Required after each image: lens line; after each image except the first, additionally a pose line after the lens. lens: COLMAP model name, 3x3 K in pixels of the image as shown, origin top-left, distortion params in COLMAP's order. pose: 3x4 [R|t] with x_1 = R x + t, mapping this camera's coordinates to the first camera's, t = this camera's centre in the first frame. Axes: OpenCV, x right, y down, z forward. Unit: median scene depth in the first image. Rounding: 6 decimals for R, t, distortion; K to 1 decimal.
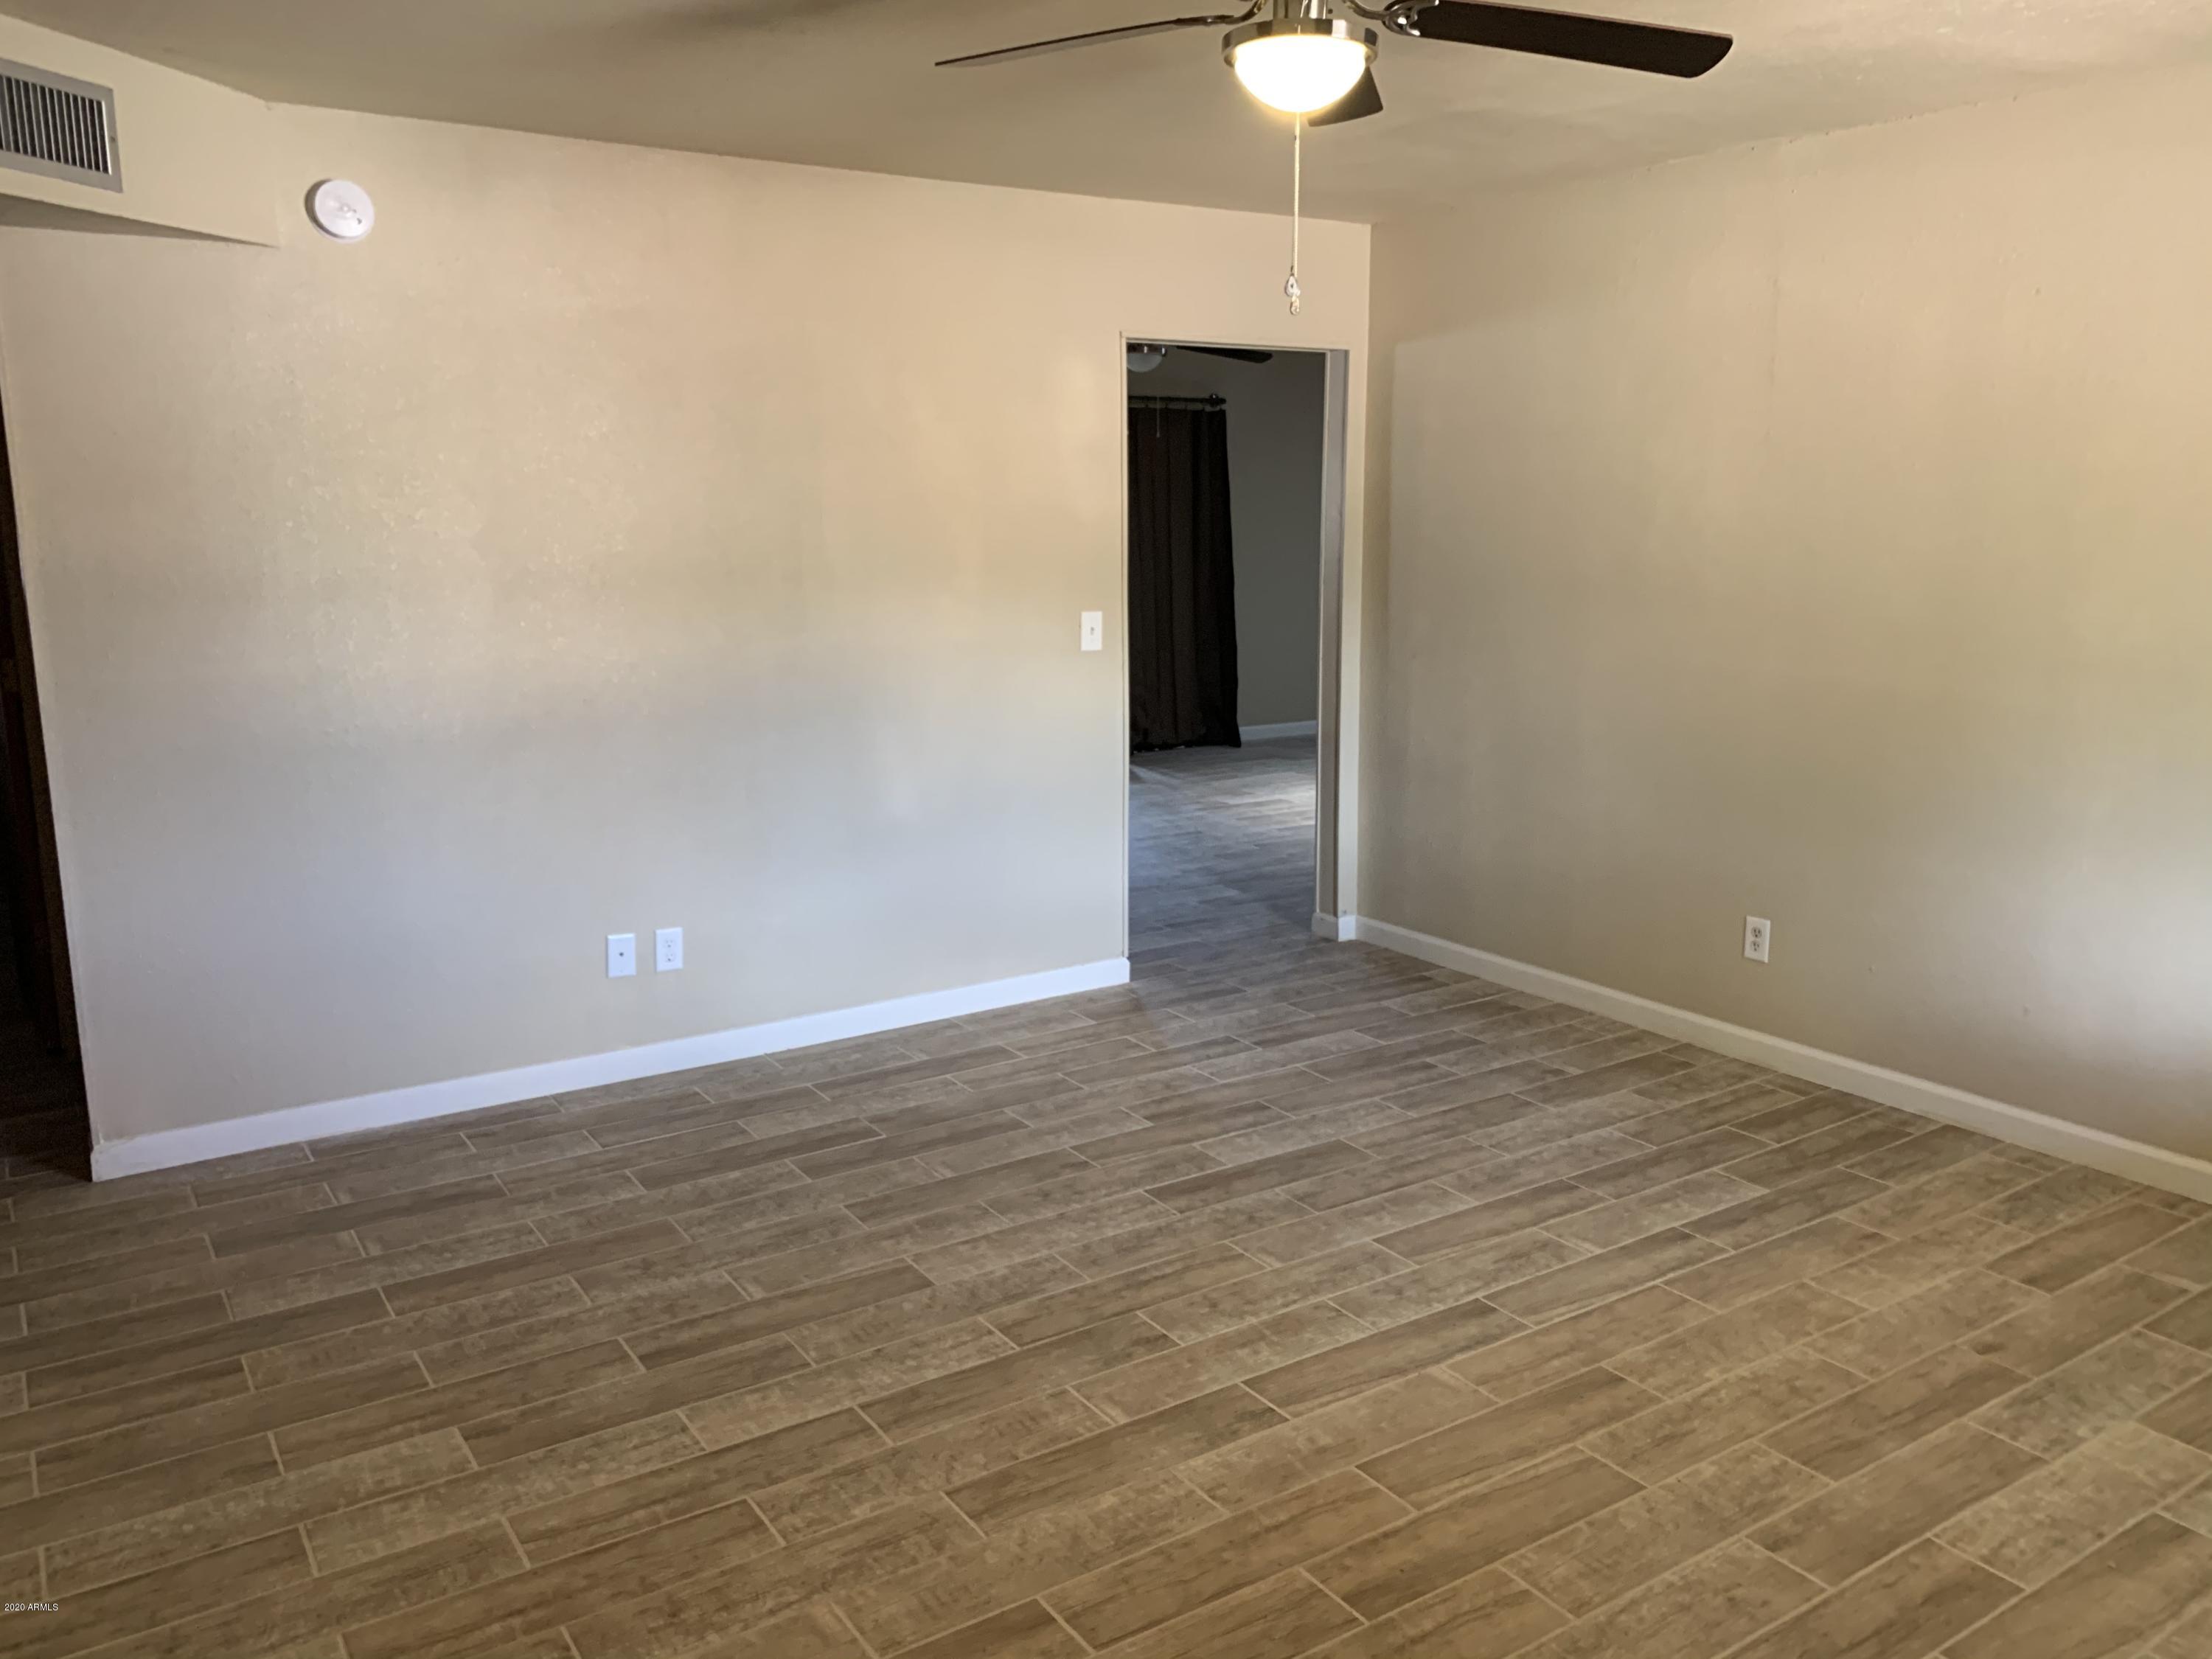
lens RADIAL K [[1724.4, 0, 1102.7], [0, 1724.4, 825.9], [0, 0, 1]] dist [0.069102, -0.080789]
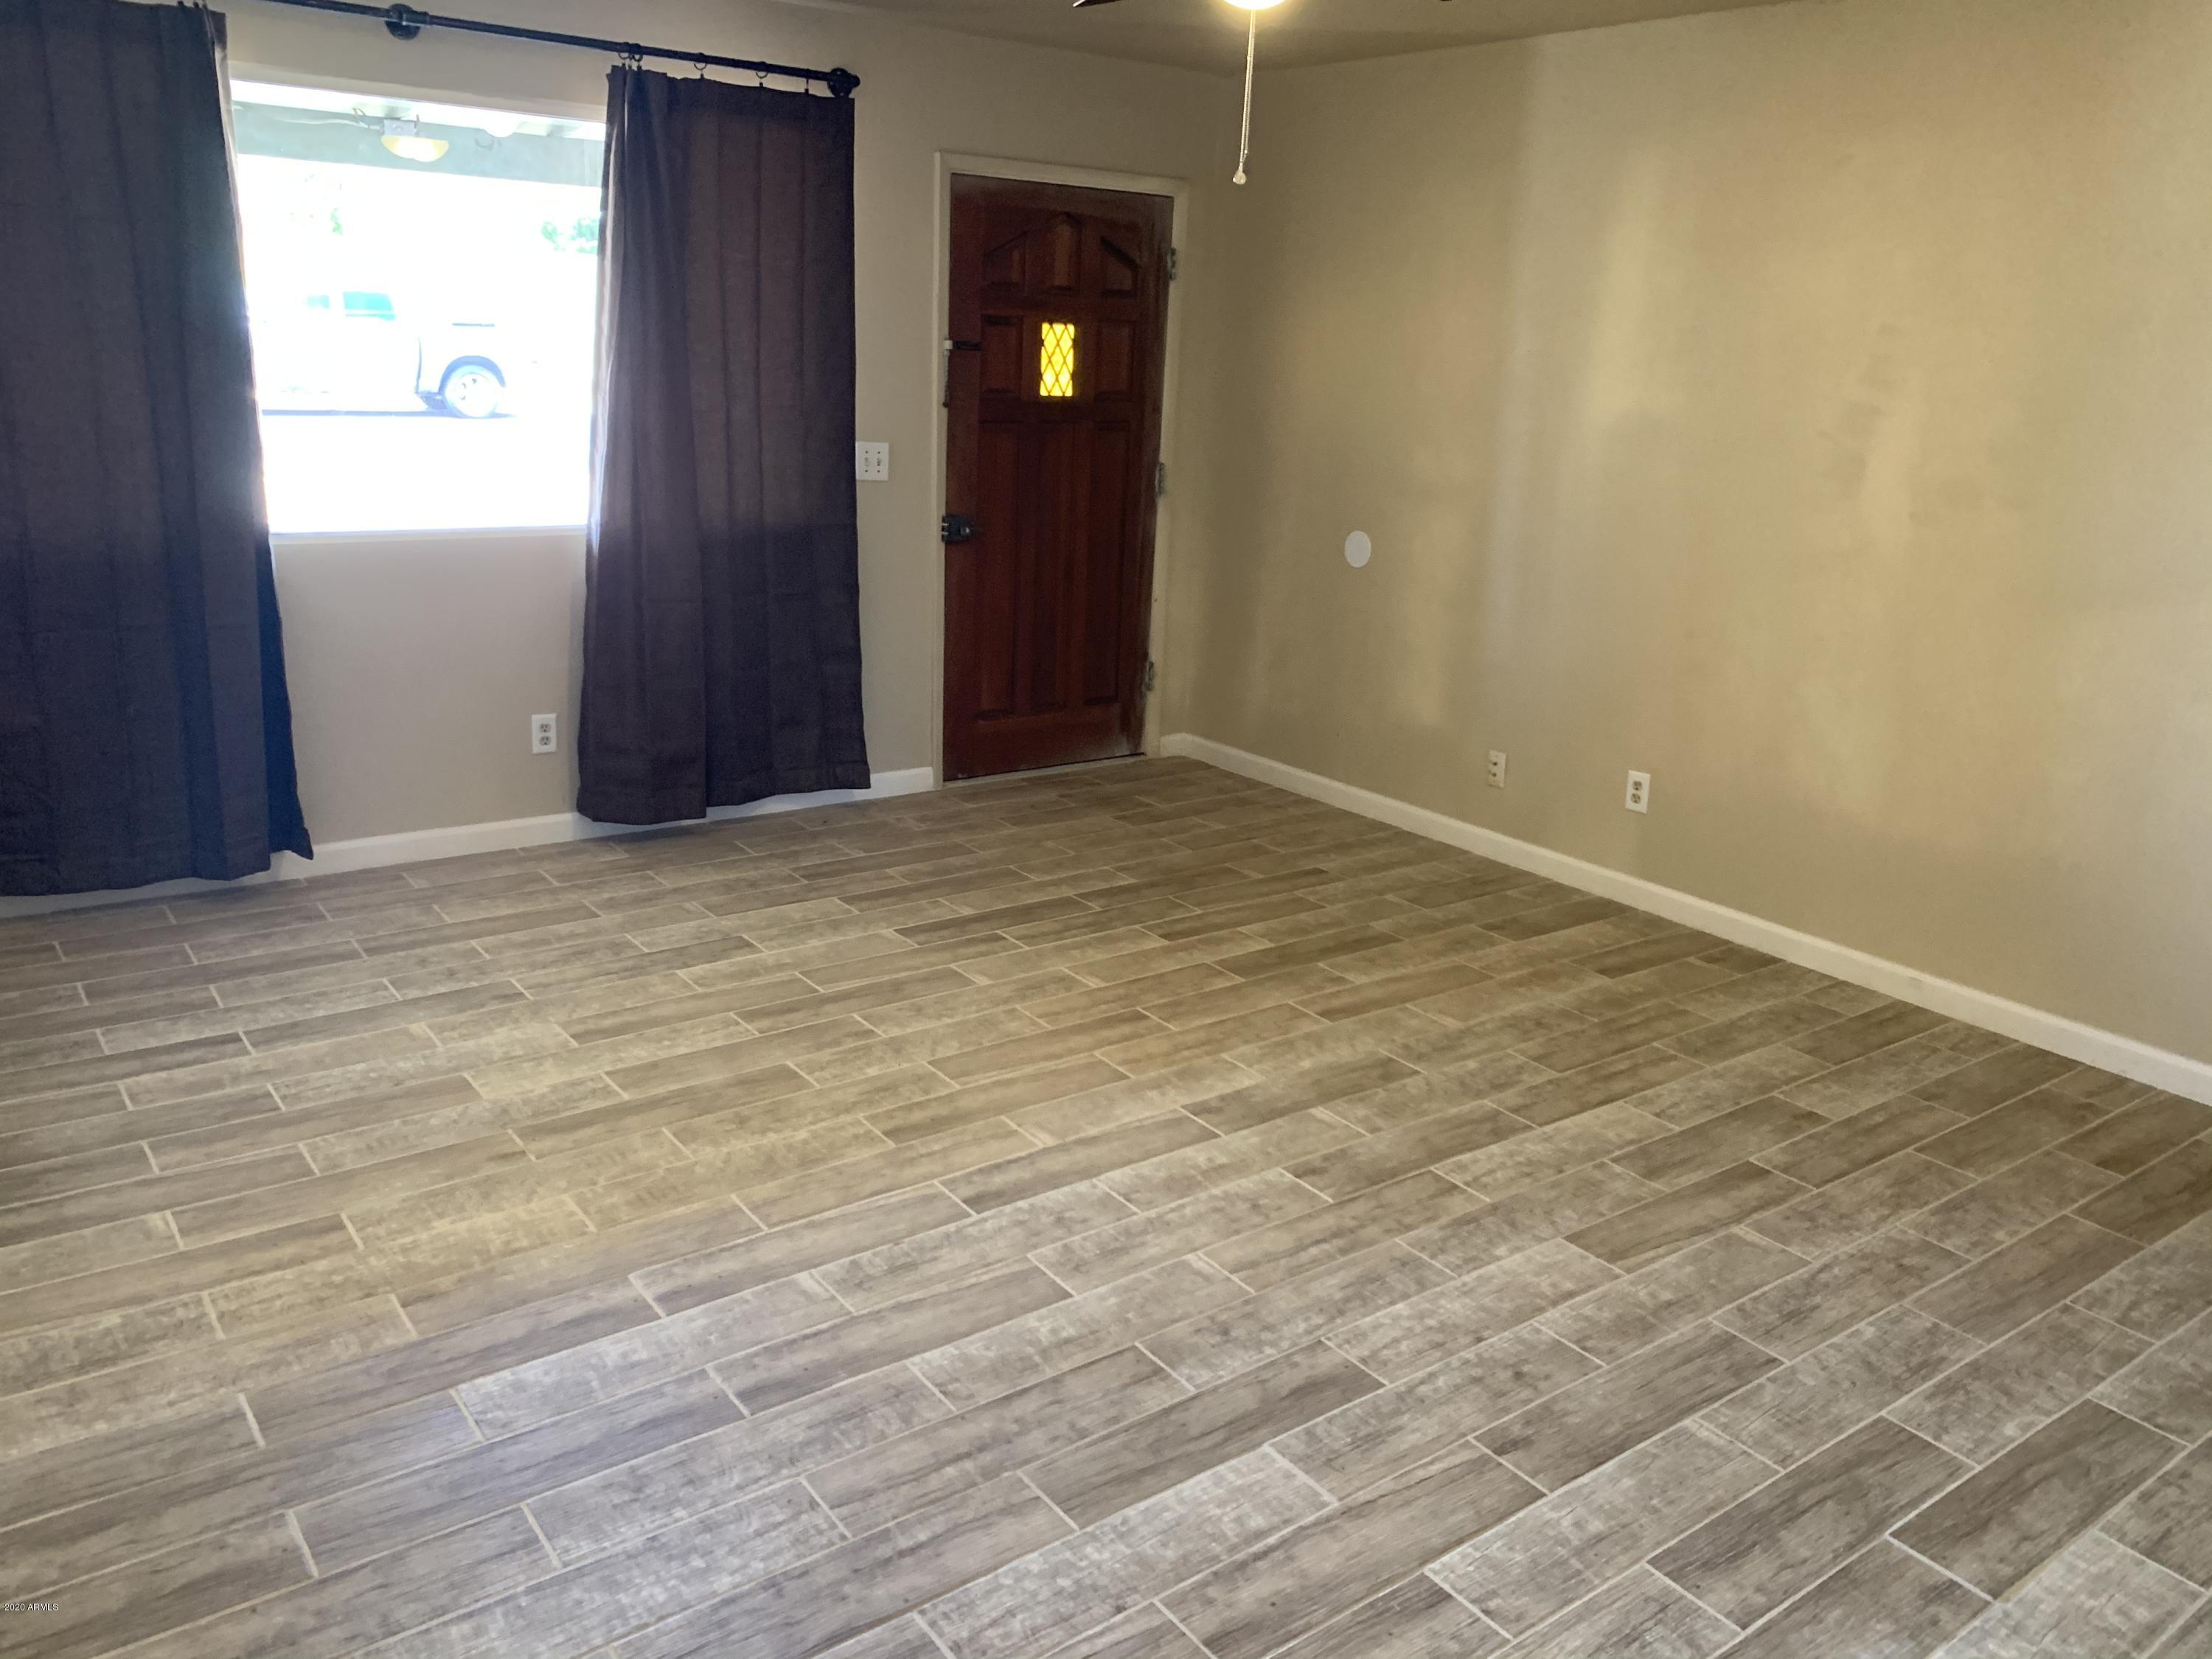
lens RADIAL K [[1724.4, 0, 1106.9], [0, 1724.4, 818.7], [0, 0, 1]] dist [0.069102, -0.080789]
pose [[-0.997588, -0.025367, -0.064618, 0.216193], [-0.051649, 0.893178, 0.446727, -0.343472], [0.046383, 0.448987, -0.892334, 1.773199]]
